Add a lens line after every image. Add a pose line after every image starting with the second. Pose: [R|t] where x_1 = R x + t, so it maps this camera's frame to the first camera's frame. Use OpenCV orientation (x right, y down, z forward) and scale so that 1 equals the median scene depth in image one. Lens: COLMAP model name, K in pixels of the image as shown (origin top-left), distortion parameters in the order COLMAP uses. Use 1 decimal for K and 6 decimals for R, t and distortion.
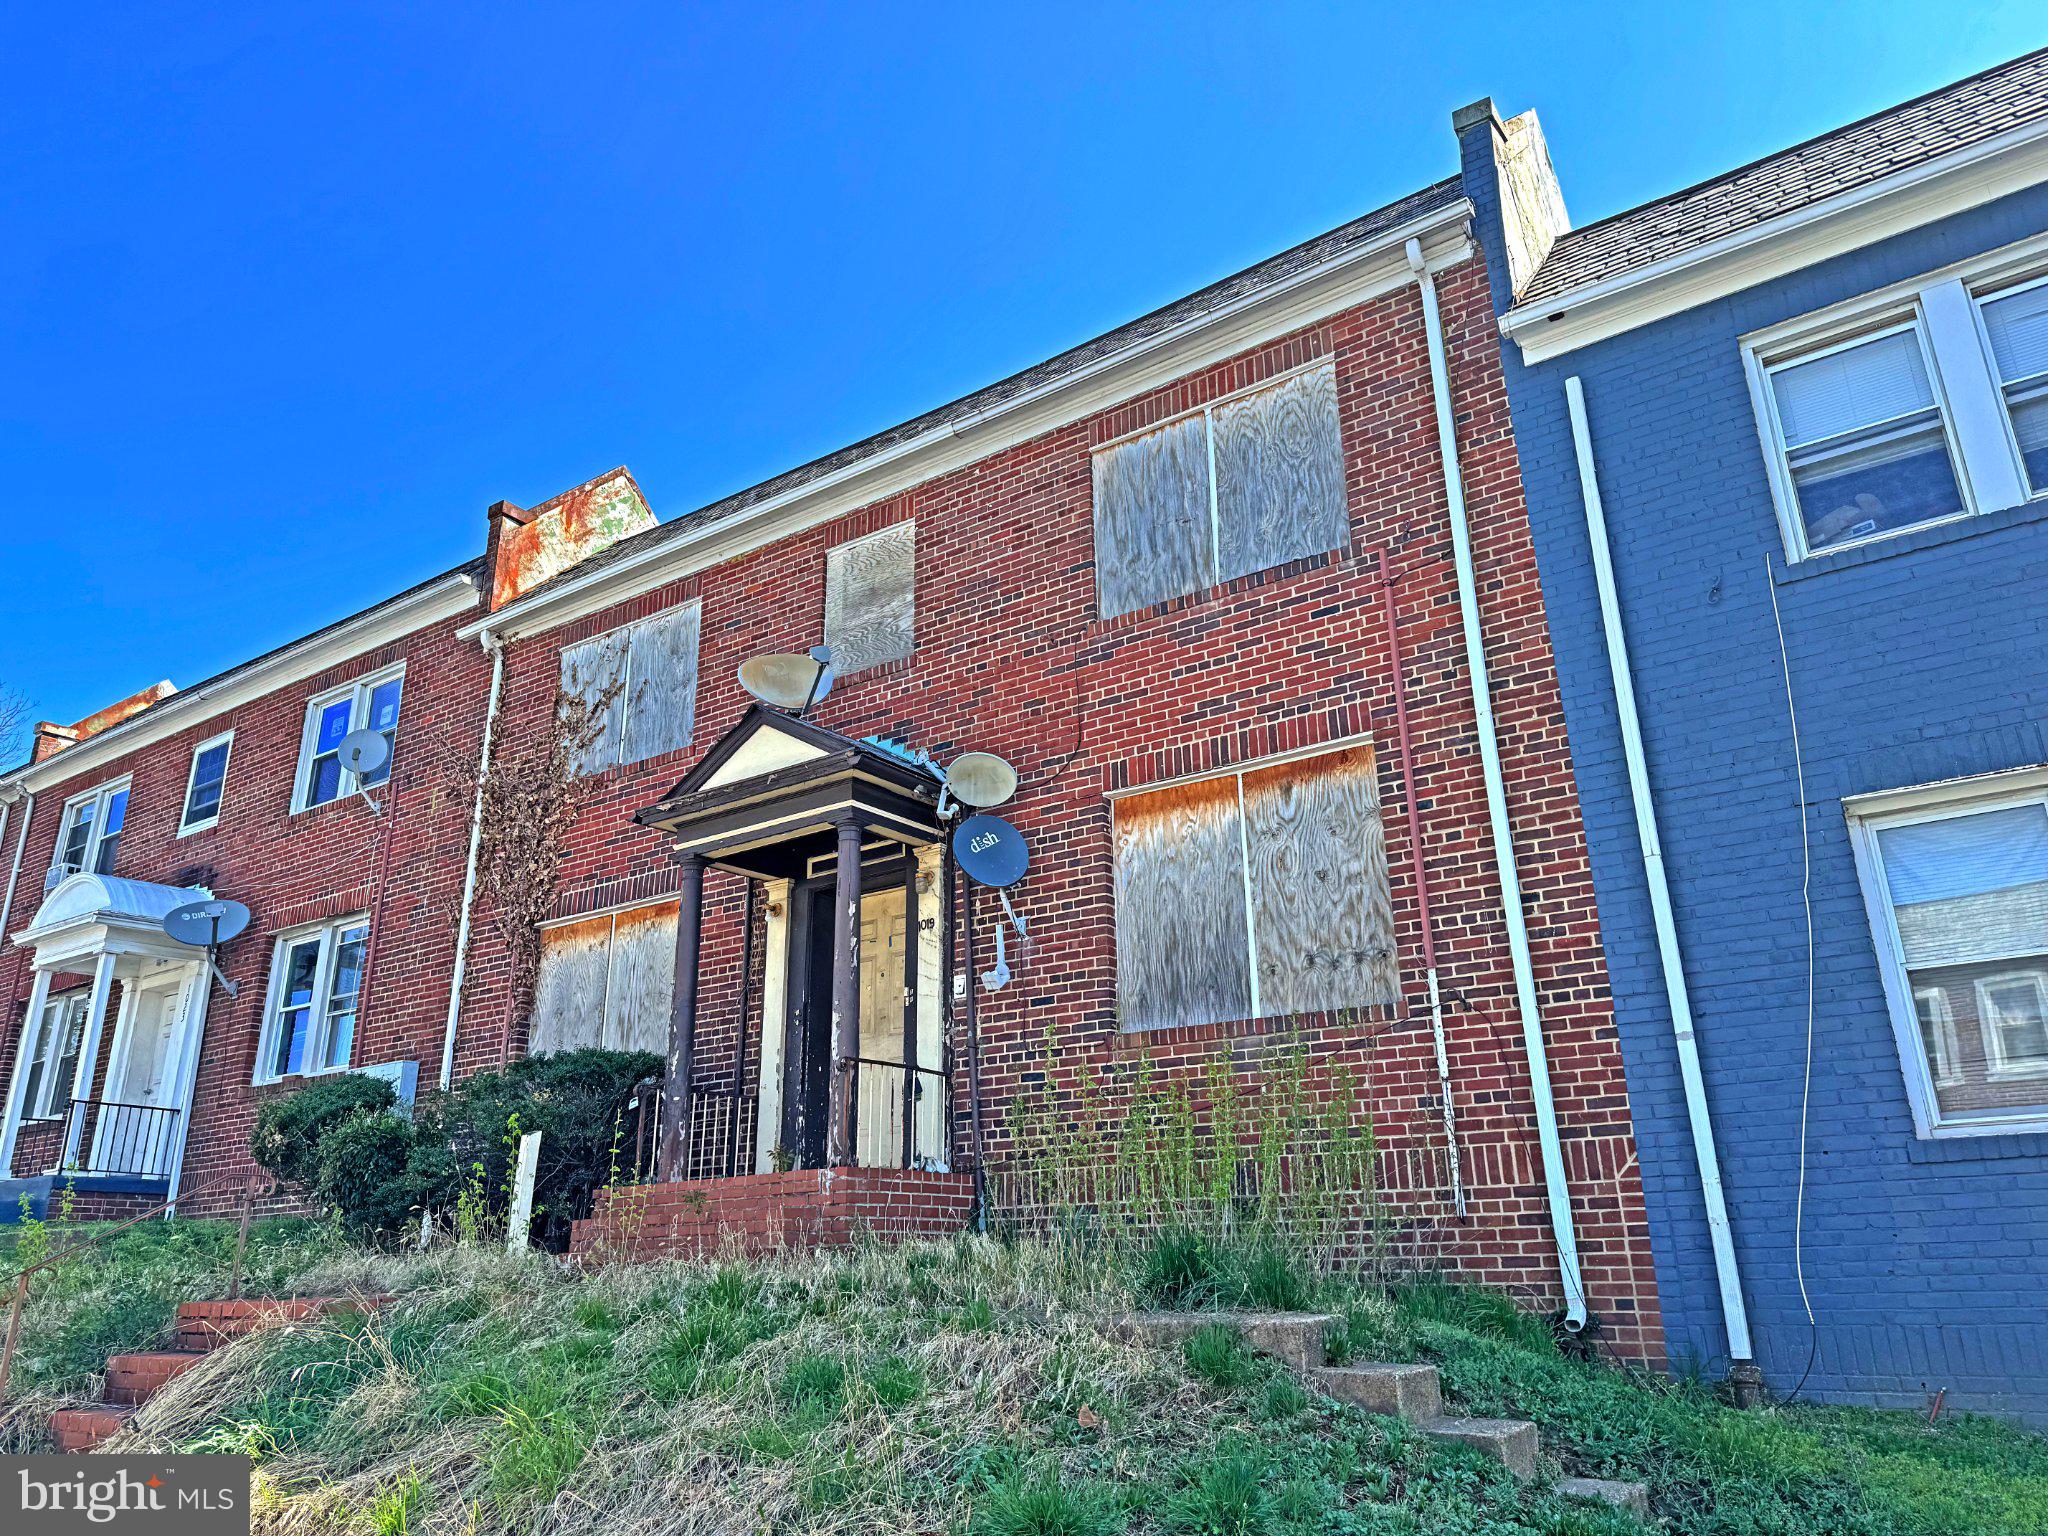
lens RADIAL K [[1406.8, 0, 1016.3], [0, 1406.8, 763.6], [0, 0, 1]] dist [0.194267, -0.380136]
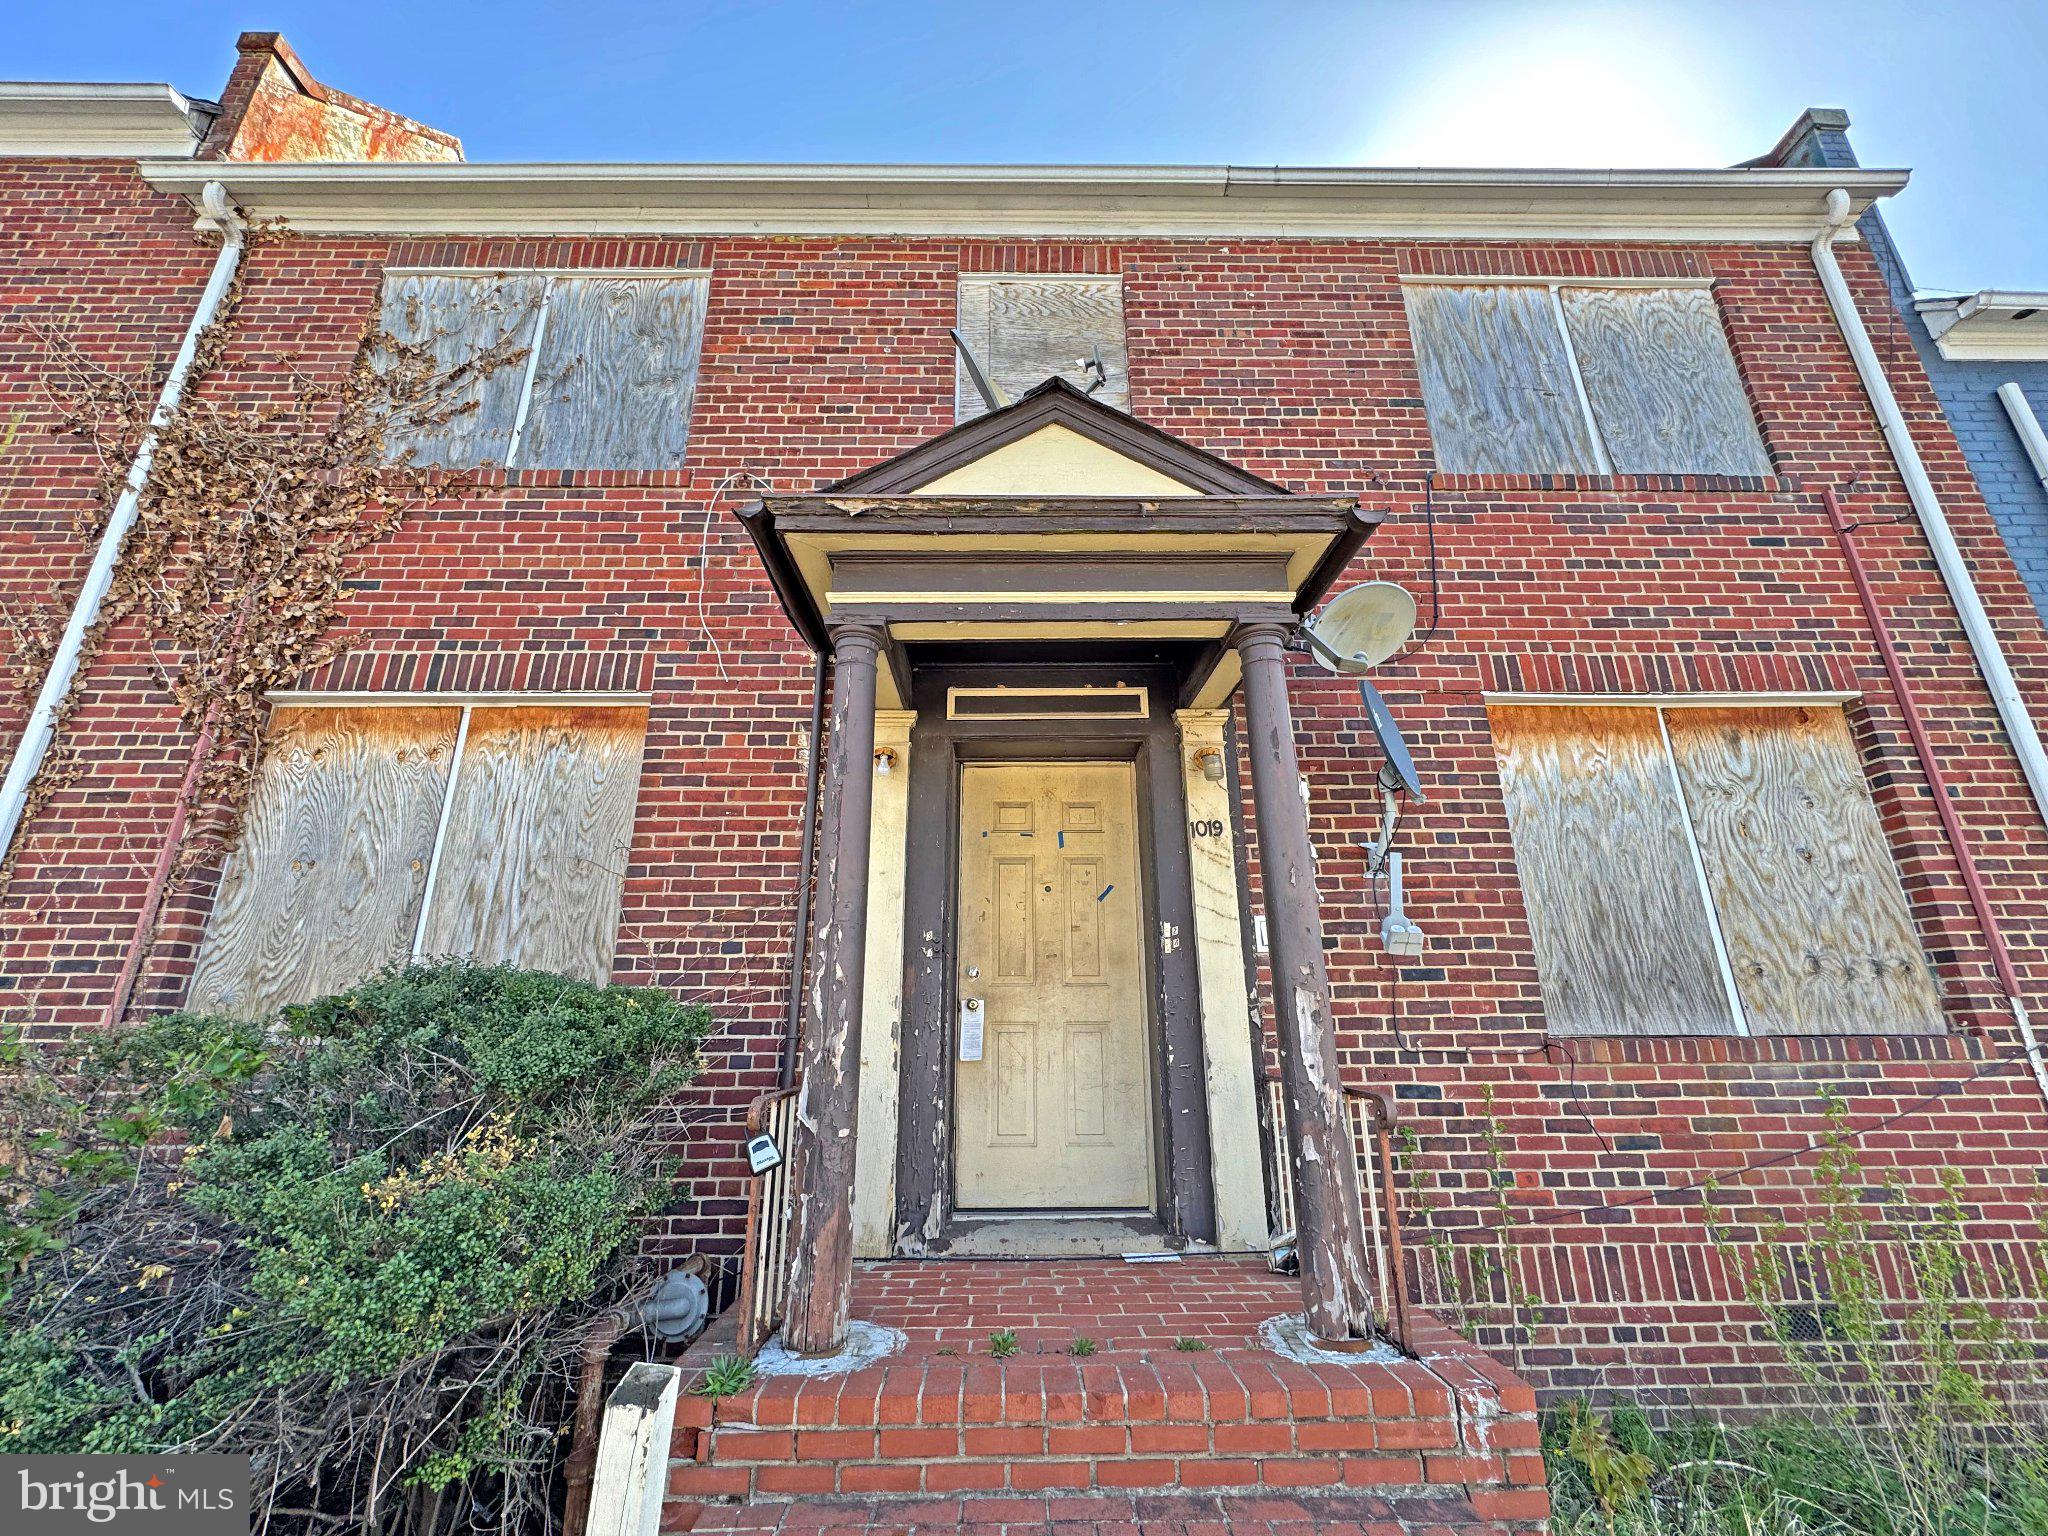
lens RADIAL K [[816.8, 0, 1024.0], [0, 816.8, 768.0], [0, 0, 1]] dist [-0.000623, 0.000069]
pose [[0.812907, 0.189198, 0.550805, -0.373592], [-0.205160, 0.978165, -0.033208, 0.127808], [-0.545061, -0.086008, 0.833973, 0.813134]]
